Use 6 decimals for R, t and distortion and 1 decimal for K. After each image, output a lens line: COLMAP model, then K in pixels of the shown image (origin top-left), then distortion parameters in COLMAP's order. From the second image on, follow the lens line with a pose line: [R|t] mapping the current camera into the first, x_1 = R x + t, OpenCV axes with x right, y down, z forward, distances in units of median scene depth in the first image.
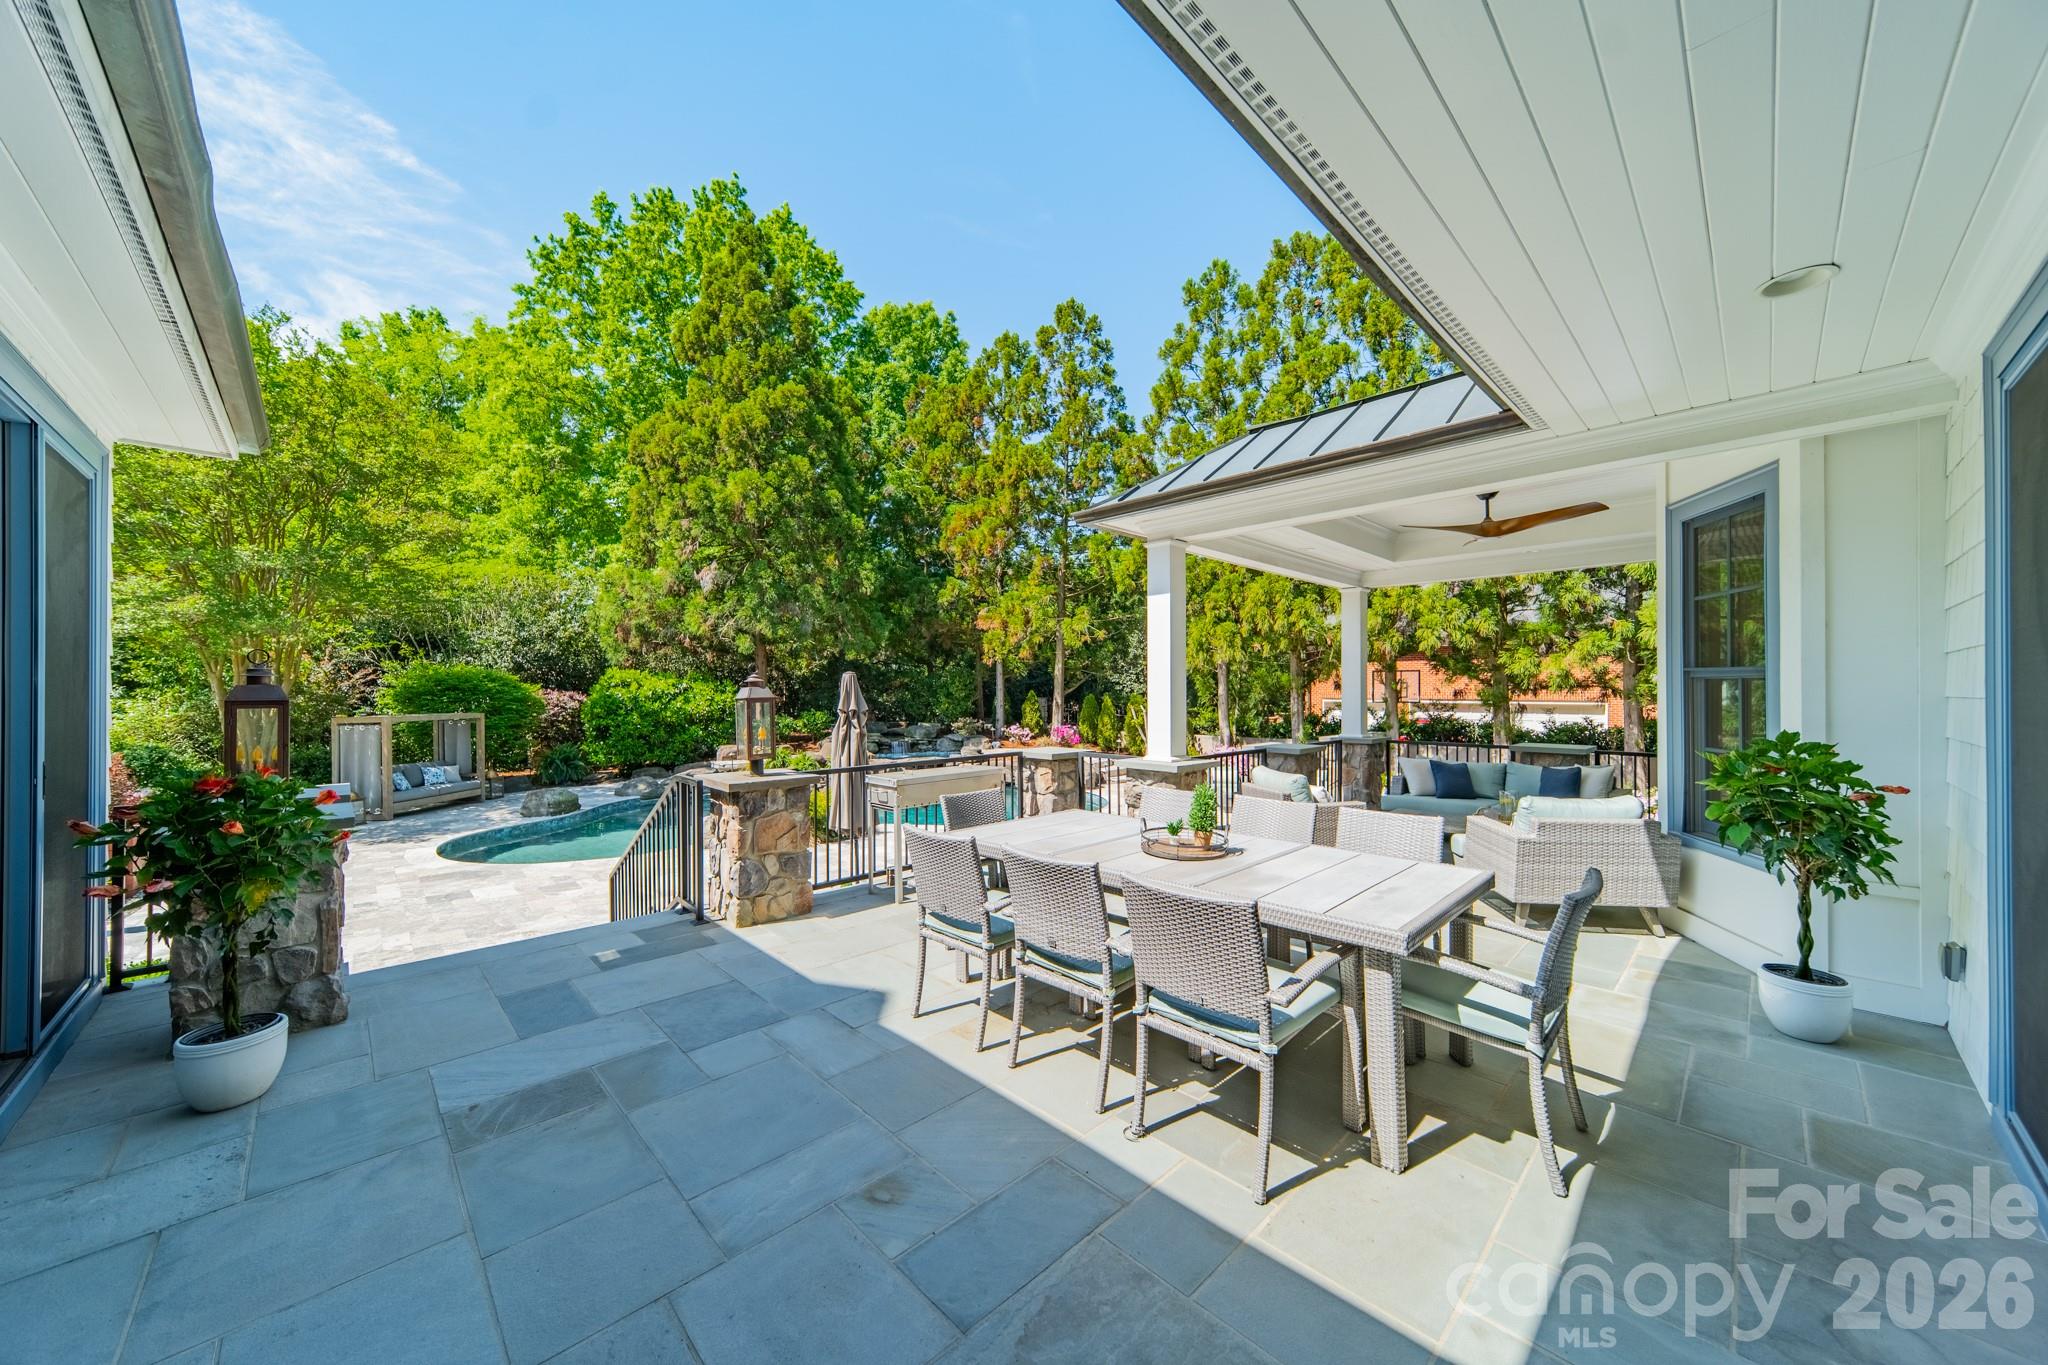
lens RADIAL K [[716.3, 0, 1027.4], [0, 716.3, 687.3], [0, 0, 1]] dist [0.003248, -0.000055]
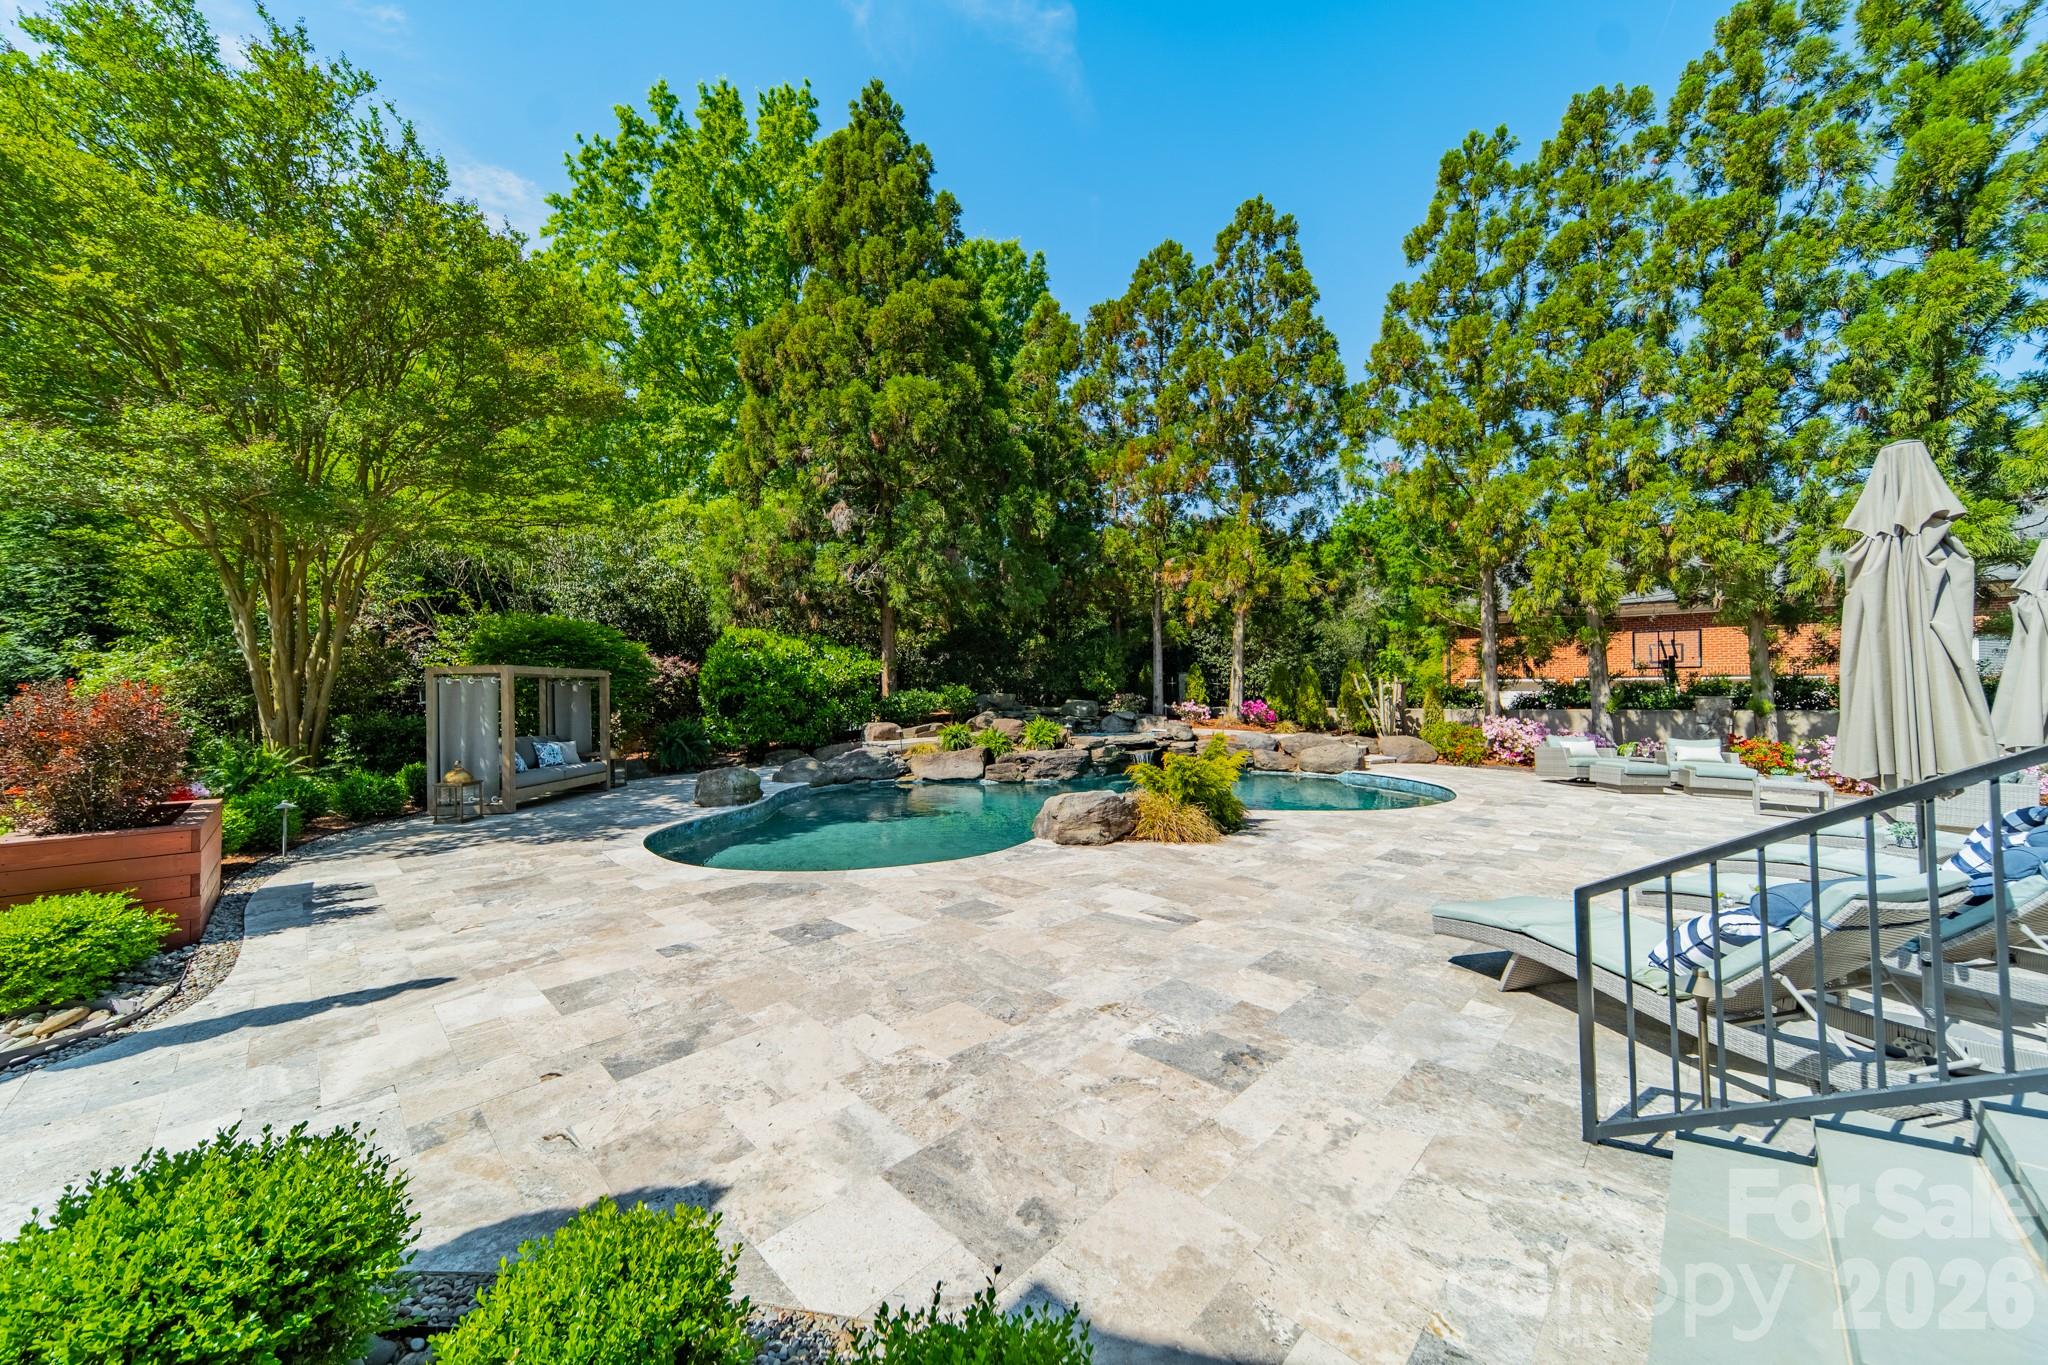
lens RADIAL K [[718.4, 0, 1024.0], [0, 718.4, 682.5], [0, 0, 1]] dist [0.008295, 0.000068]
pose [[0.999149, -0.003455, 0.041106, -0.276844], [0.003877, 0.999941, -0.010193, 0.044188], [-0.041068, 0.010343, 0.999103, 0.181878]]
